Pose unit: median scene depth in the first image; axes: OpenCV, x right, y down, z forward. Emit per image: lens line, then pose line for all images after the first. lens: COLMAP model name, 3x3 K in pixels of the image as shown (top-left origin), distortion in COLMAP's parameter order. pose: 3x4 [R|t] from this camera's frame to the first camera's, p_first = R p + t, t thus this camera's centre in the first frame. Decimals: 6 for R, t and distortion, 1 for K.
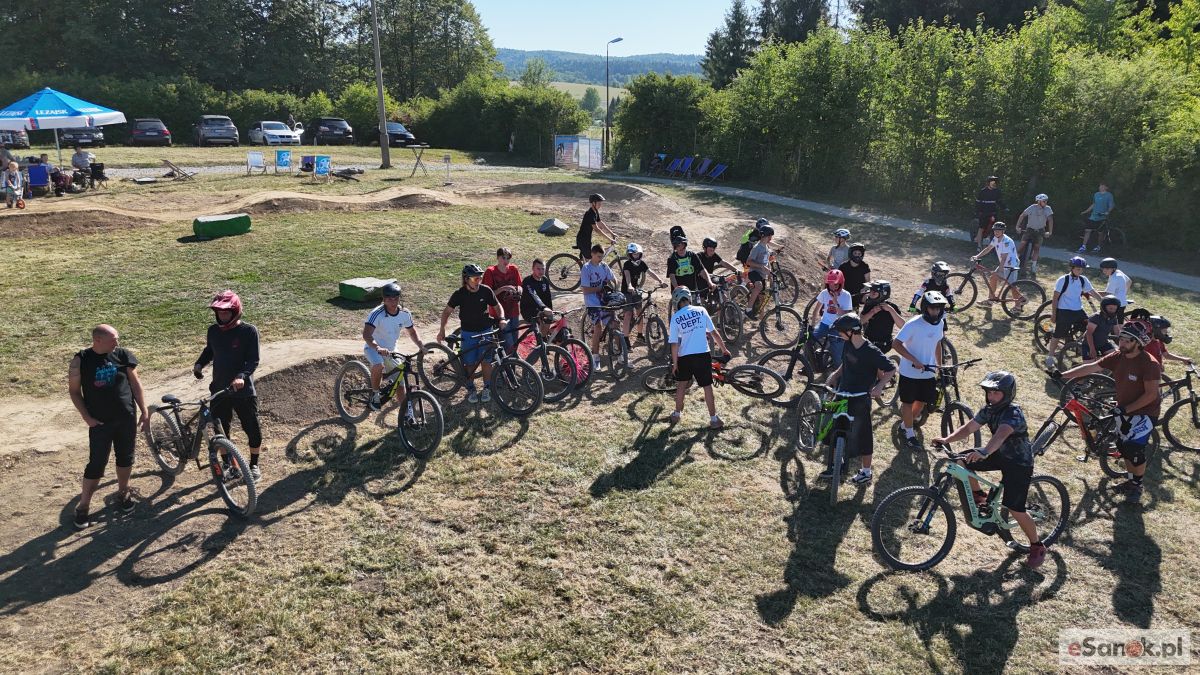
lens RADIAL K [[862.6, 0, 593.3], [0, 862.6, 334.7], [0, 0, 1]] dist [0.035702, -0.022707]
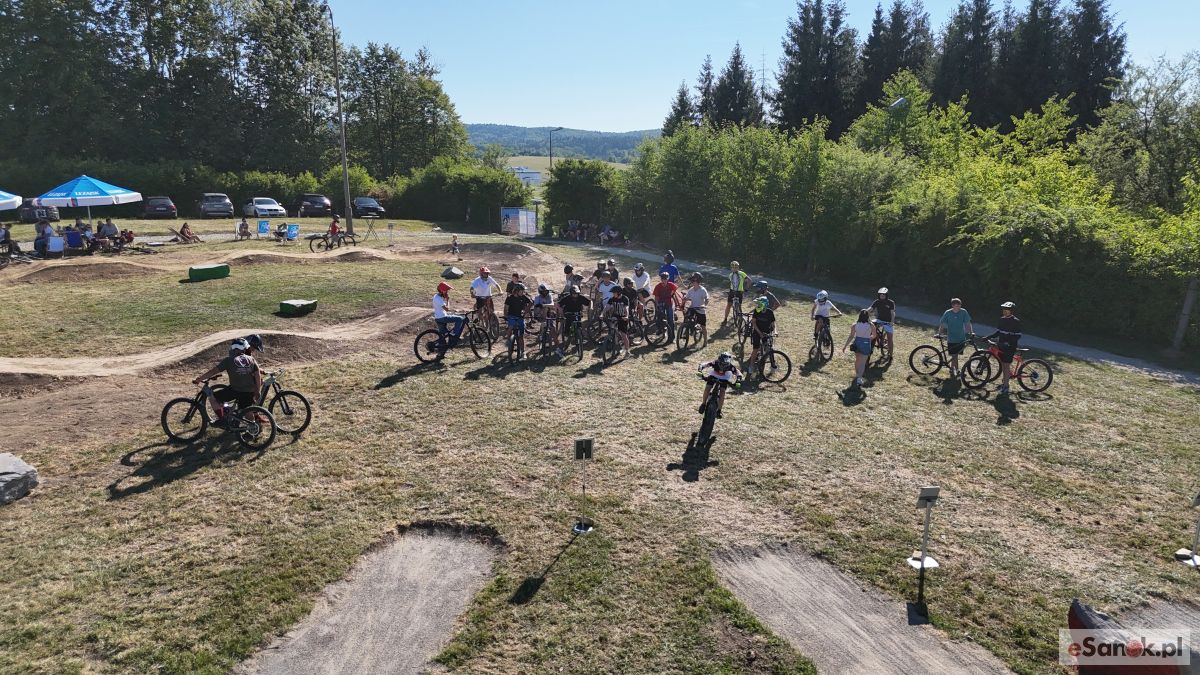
lens RADIAL K [[862.6, 0, 606.7], [0, 862.6, 341.1], [0, 0, 1]] dist [0.035702, -0.022707]
pose [[0.999935, -0.007127, 0.008924, 0.109251], [0.007758, 0.997313, -0.072849, 0.049926], [-0.008381, 0.072914, 0.997303, -0.216543]]
